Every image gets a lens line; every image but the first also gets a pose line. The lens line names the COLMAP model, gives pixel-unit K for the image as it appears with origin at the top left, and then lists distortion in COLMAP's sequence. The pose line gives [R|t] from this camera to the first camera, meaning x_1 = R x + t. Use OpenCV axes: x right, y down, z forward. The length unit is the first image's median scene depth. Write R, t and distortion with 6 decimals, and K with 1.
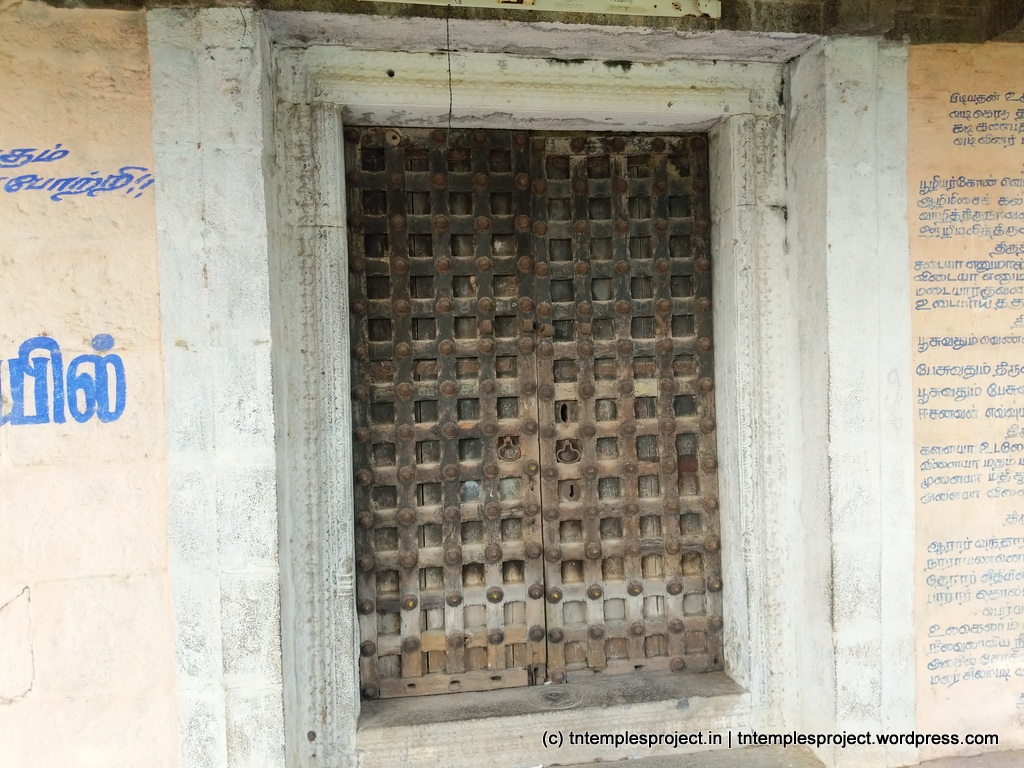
lens RADIAL K [[824.6, 0, 505.8], [0, 824.6, 382.9], [0, 0, 1]] dist [0.115515, -0.197210]
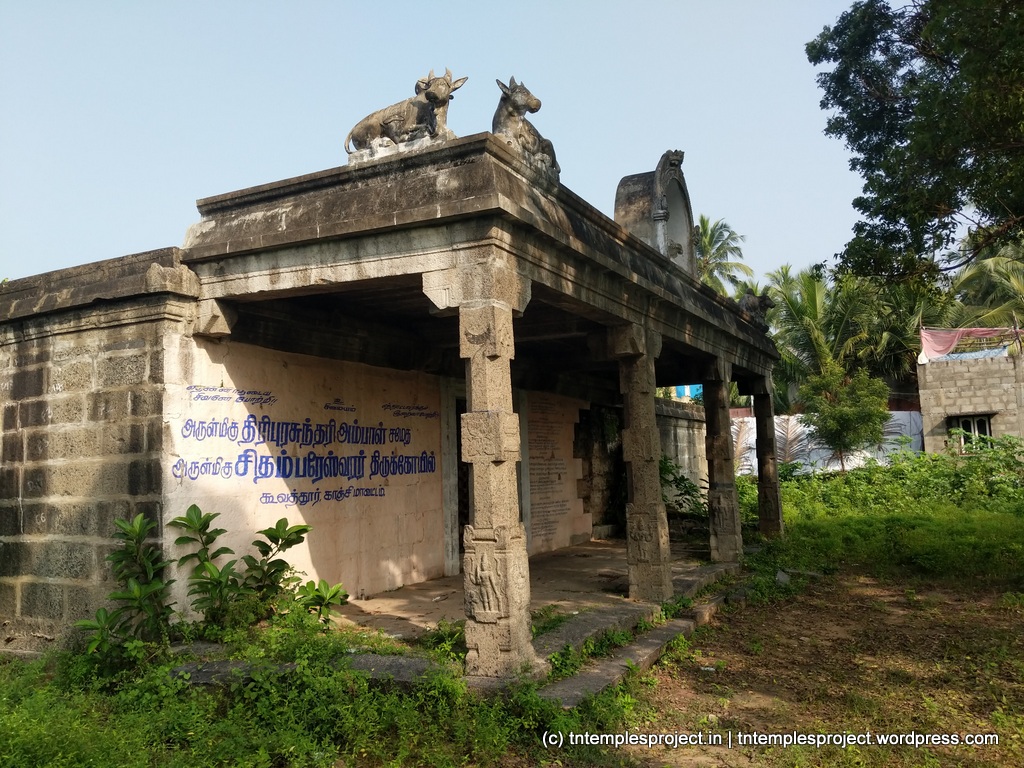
lens RADIAL K [[824.6, 0, 505.8], [0, 824.6, 382.9], [0, 0, 1]] dist [0.115515, -0.197210]
pose [[0.602407, 0.092424, 0.792820, -2.959350], [0.024795, 0.990627, -0.134323, 0.138586], [-0.797804, 0.100575, 0.594469, -1.469596]]
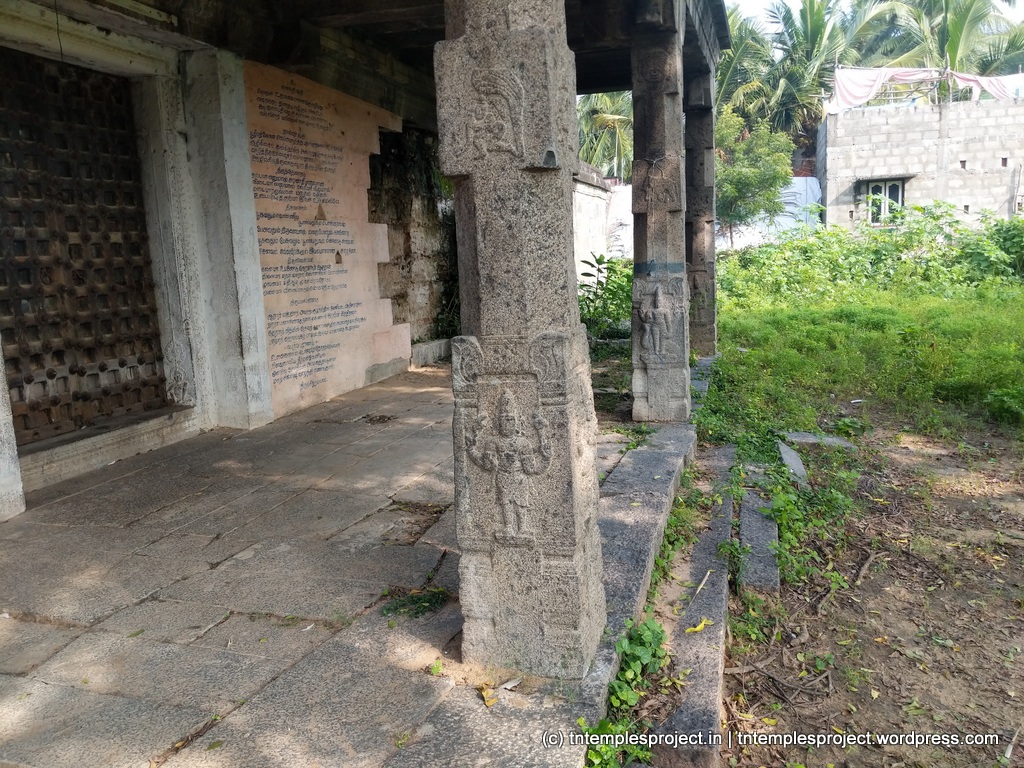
lens RADIAL K [[824.6, 0, 505.8], [0, 824.6, 382.9], [0, 0, 1]] dist [0.115515, -0.197210]
pose [[0.449536, -0.129868, 0.883771, -1.034116], [0.041534, 0.991344, 0.124549, 0.123718], [-0.892296, -0.019283, 0.451039, -0.432898]]
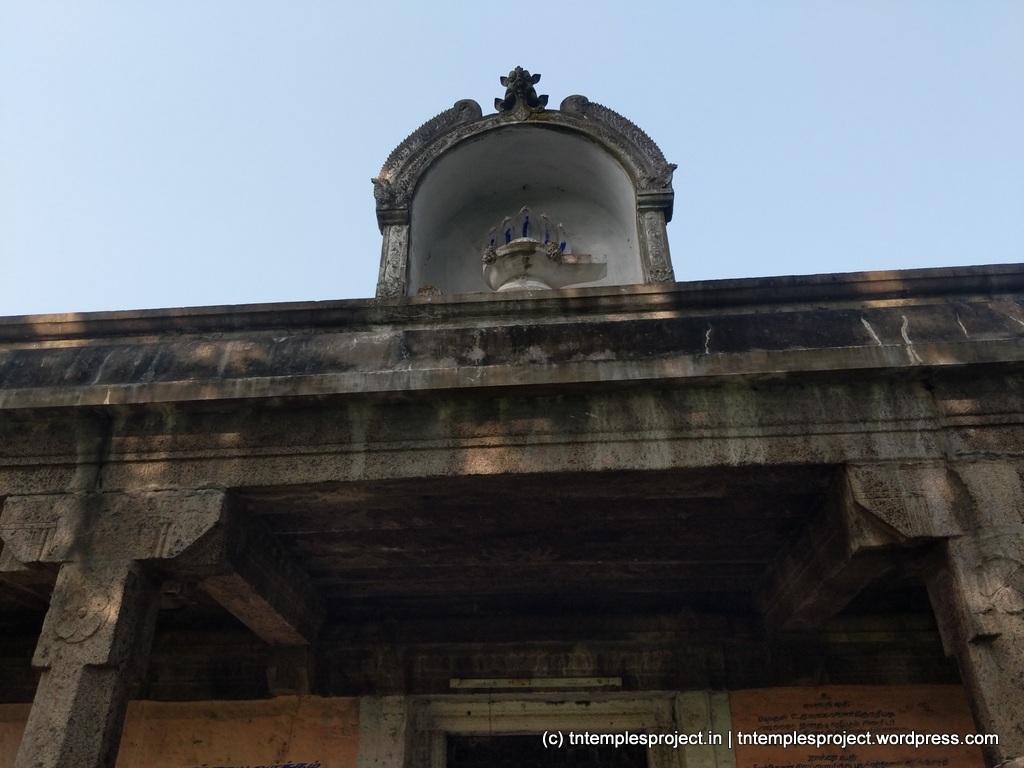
lens RADIAL K [[814.7, 0, 494.0], [0, 814.7, 382.7], [0, 0, 1]] dist [0.042048, -0.100077]
pose [[0.972807, -0.104274, -0.206819, 0.404785], [-0.023072, 0.844863, -0.534486, 0.016082], [0.230467, 0.524723, 0.819482, -1.015255]]
